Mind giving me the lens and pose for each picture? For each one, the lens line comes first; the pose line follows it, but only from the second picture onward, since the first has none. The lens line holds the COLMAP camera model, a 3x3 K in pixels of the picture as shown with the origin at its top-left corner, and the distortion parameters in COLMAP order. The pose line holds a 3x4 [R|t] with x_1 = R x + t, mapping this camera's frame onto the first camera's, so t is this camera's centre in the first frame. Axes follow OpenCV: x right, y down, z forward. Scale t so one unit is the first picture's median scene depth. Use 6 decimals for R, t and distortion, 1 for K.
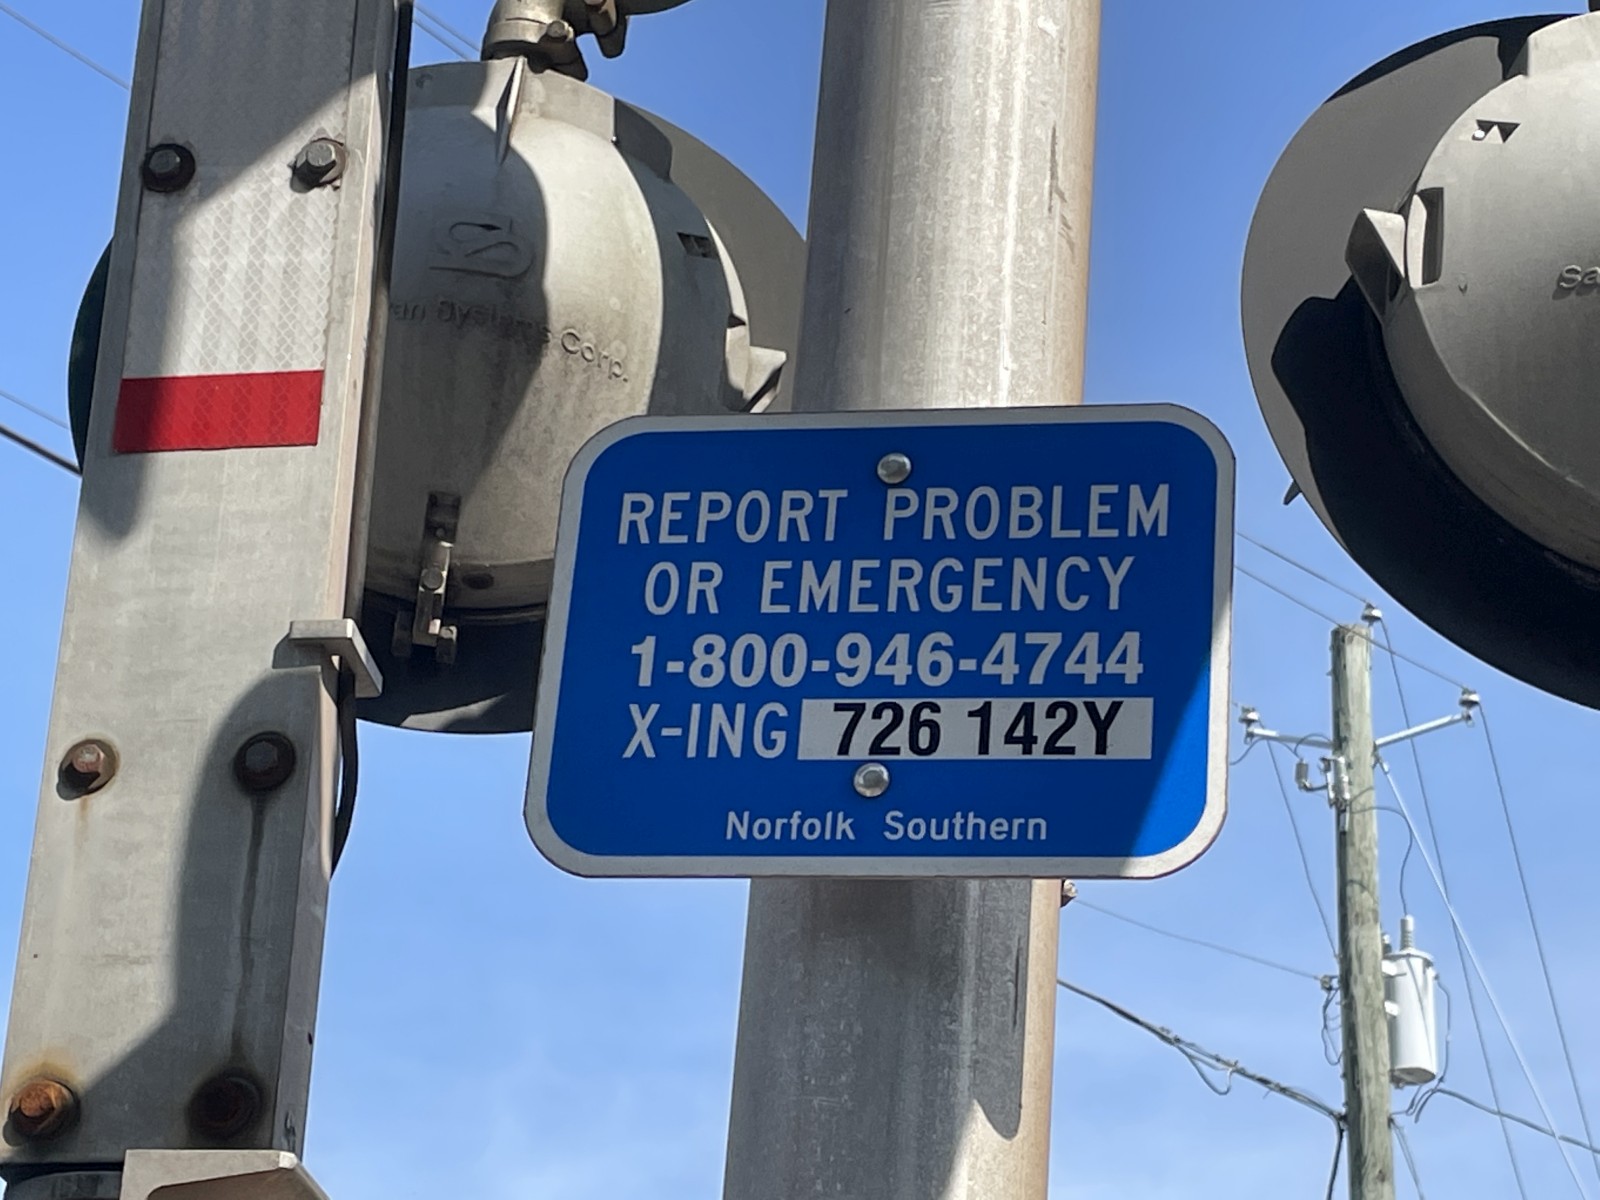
lens RADIAL K [[3564.4, 0, 798.6], [0, 3564.4, 624.2], [0, 0, 1]] dist [0.182232, -0.935837]
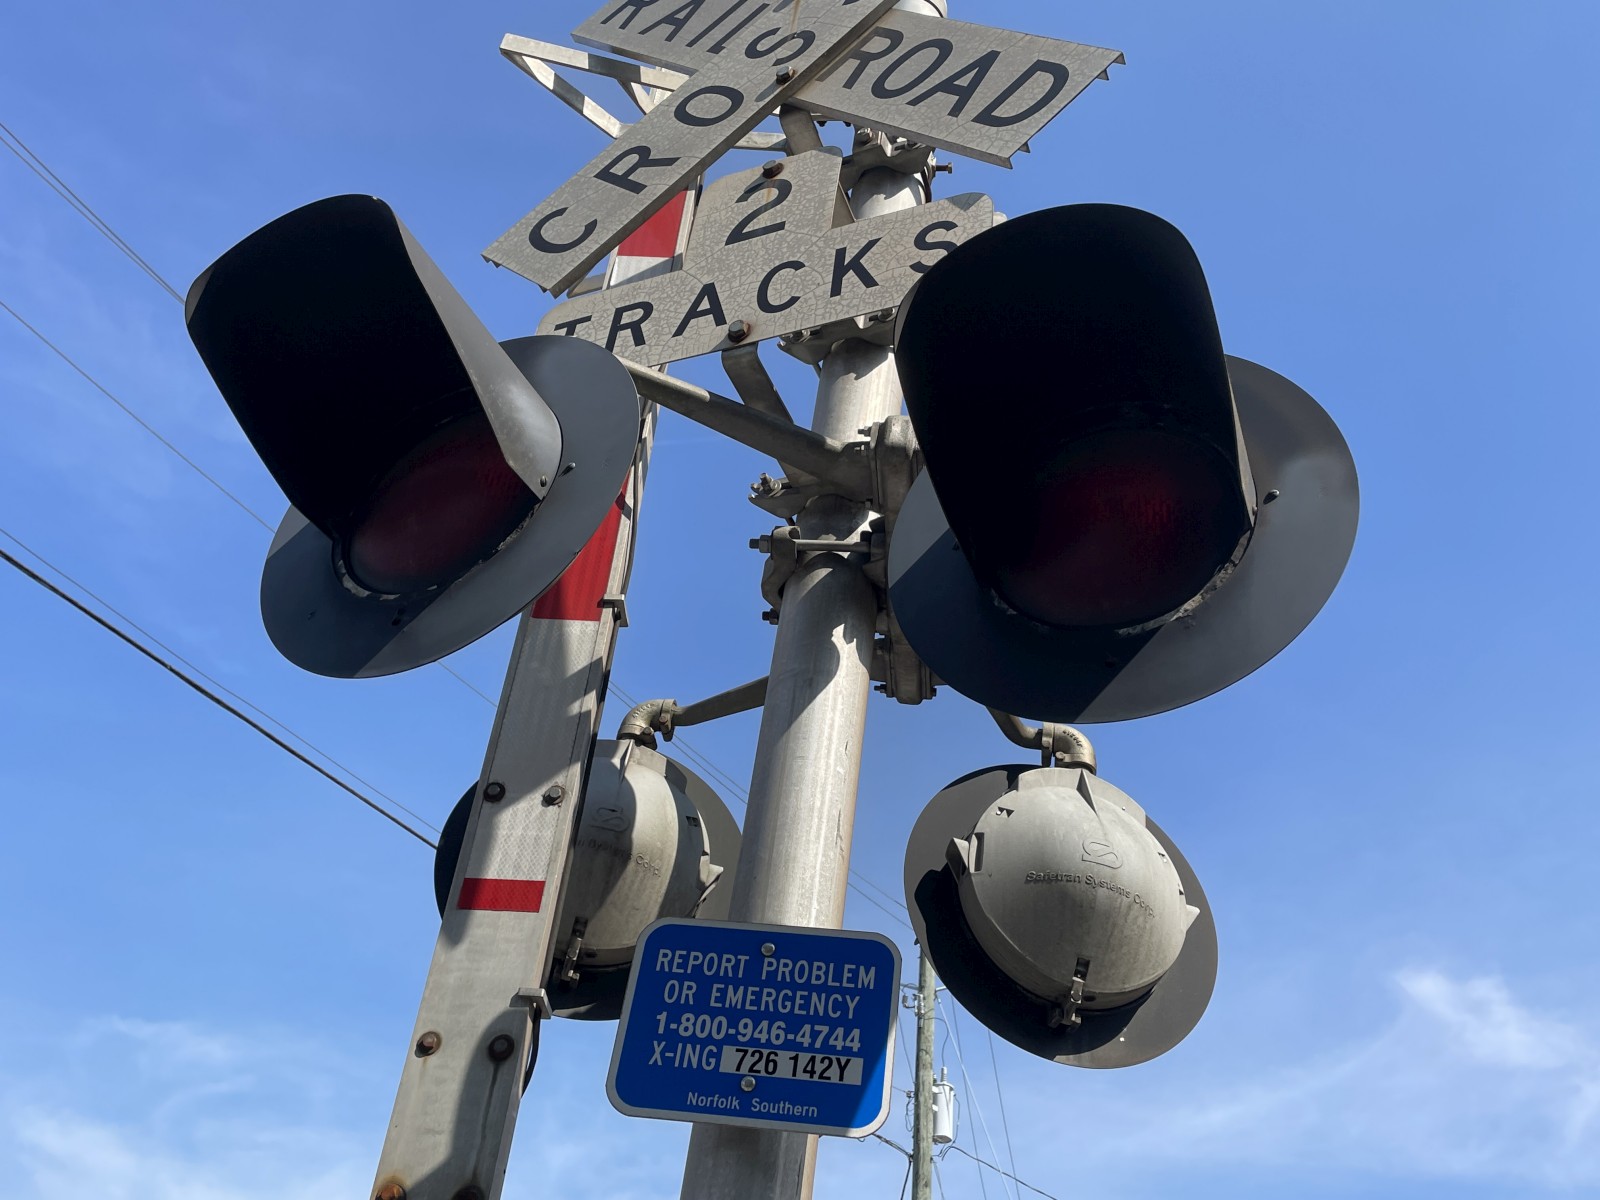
lens RADIAL K [[1439.7, 0, 799.3], [0, 1439.7, 570.0], [0, 0, 1]] dist [0.092188, -0.144105]
pose [[0.993811, 0.101963, 0.044083, -0.018292], [-0.089019, 0.968390, -0.233016, -0.050755], [-0.066448, 0.227649, 0.971473, -0.046698]]
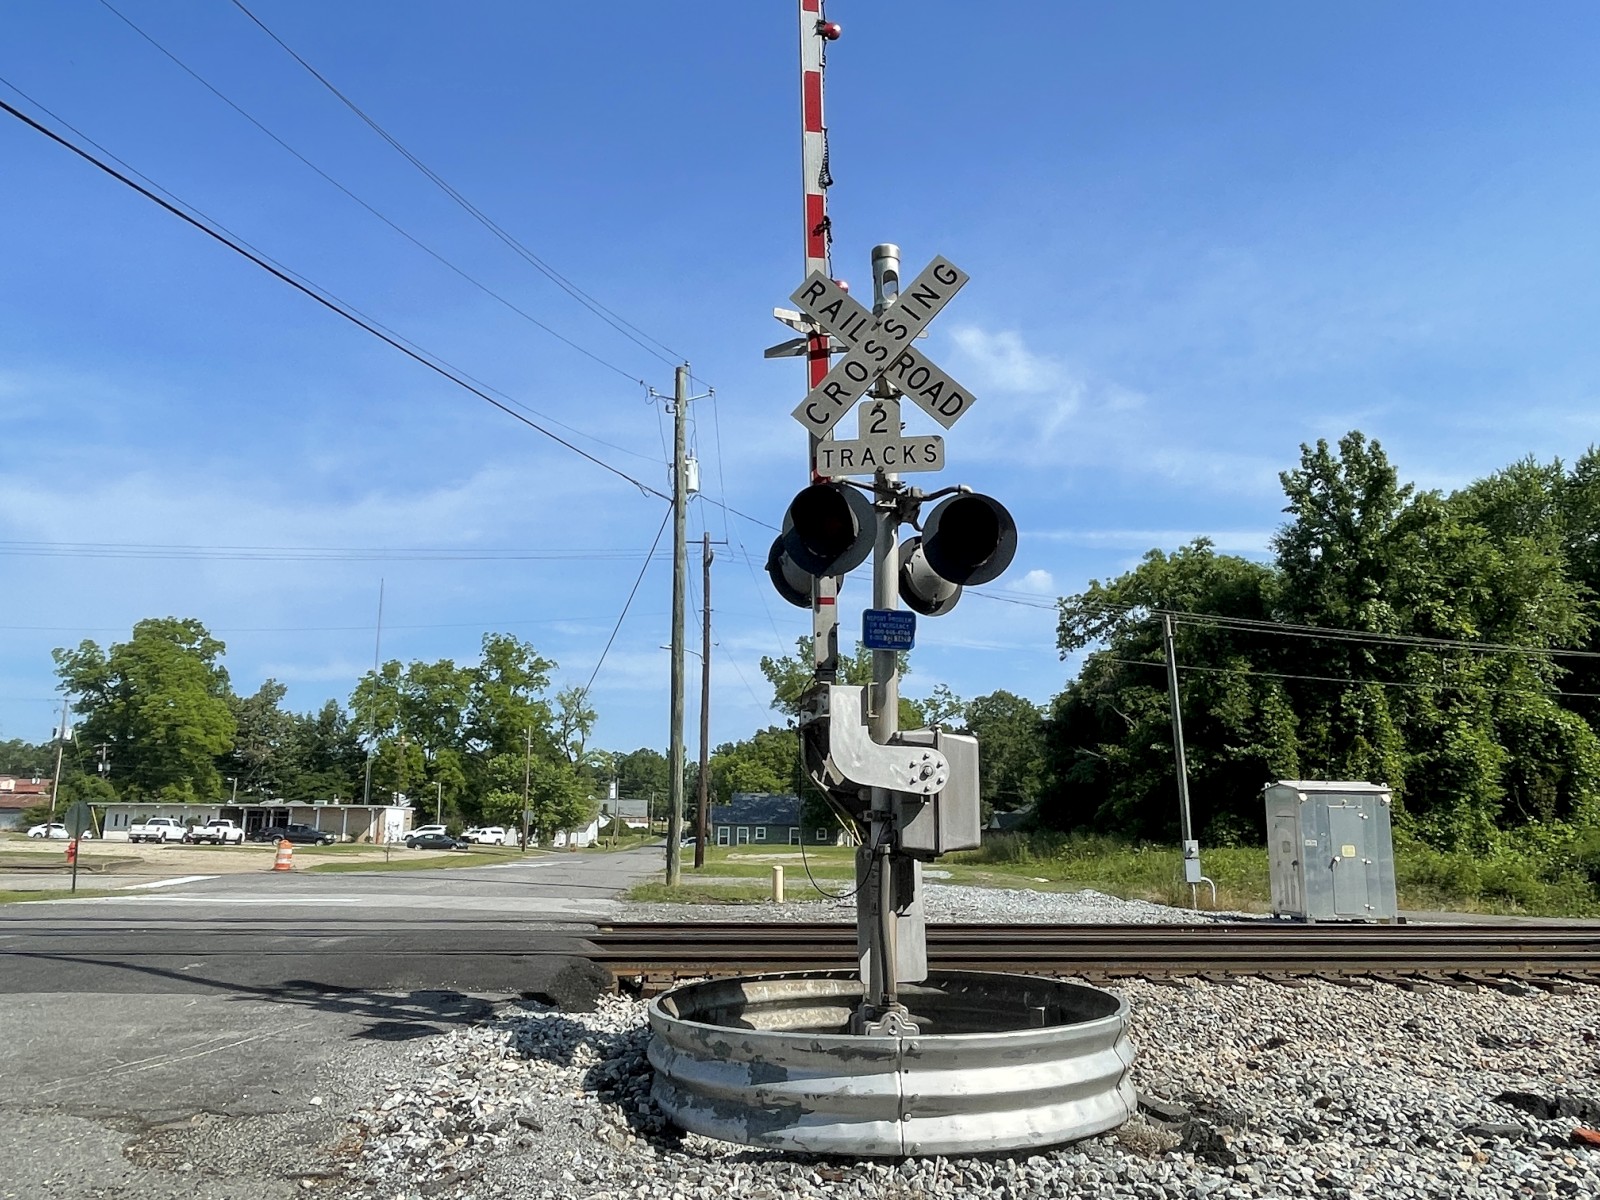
lens RADIAL K [[1123.7, 0, 808.6], [0, 1123.7, 598.8], [0, 0, 1]] dist [-0.003327, -0.001103]
pose [[0.944145, 0.015328, 0.329174, -1.154260], [-0.101225, 0.964112, 0.245440, -0.778913], [-0.313599, -0.265052, 0.911813, -1.858594]]
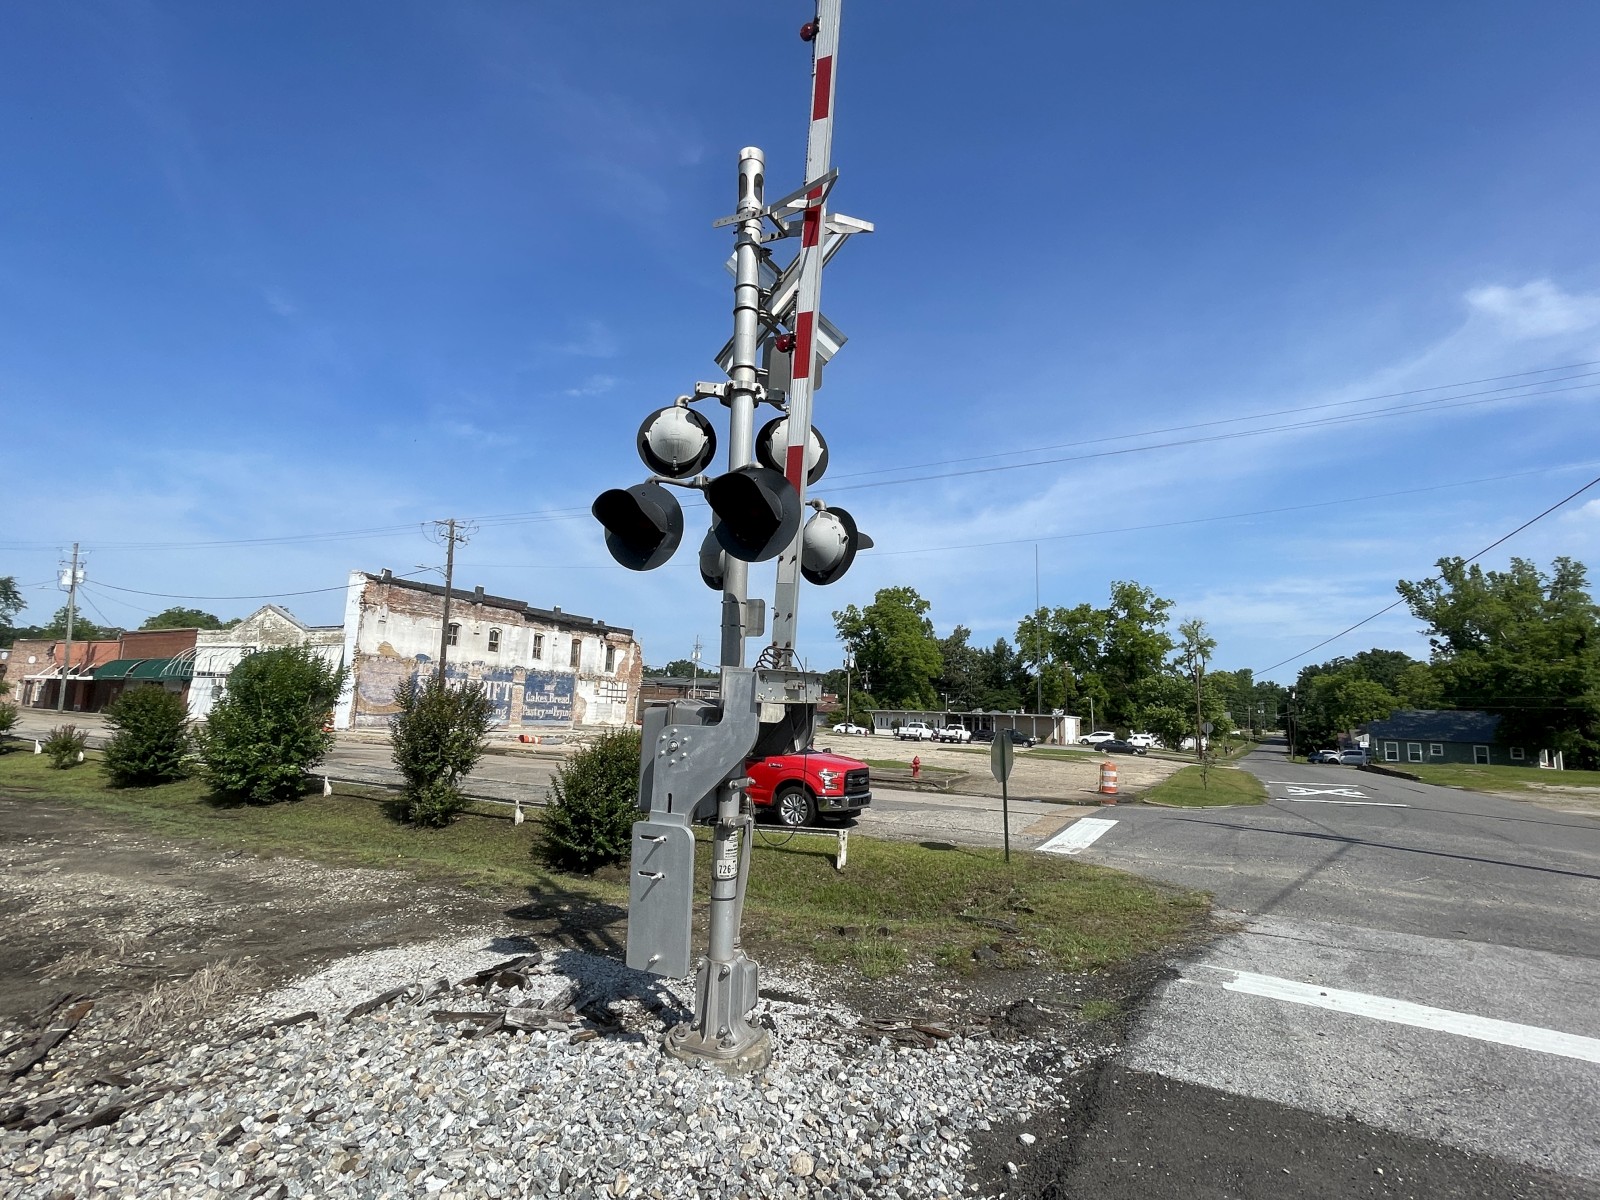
lens RADIAL K [[764.6, 0, 810.6], [0, 764.6, 606.1], [0, 0, 1]] dist [0.000209, 0.001110]
pose [[0.961708, -0.062928, -0.266754, -4.202370], [0.138786, 0.951088, 0.275988, 2.275698], [0.236339, -0.302442, 0.923403, 5.340979]]
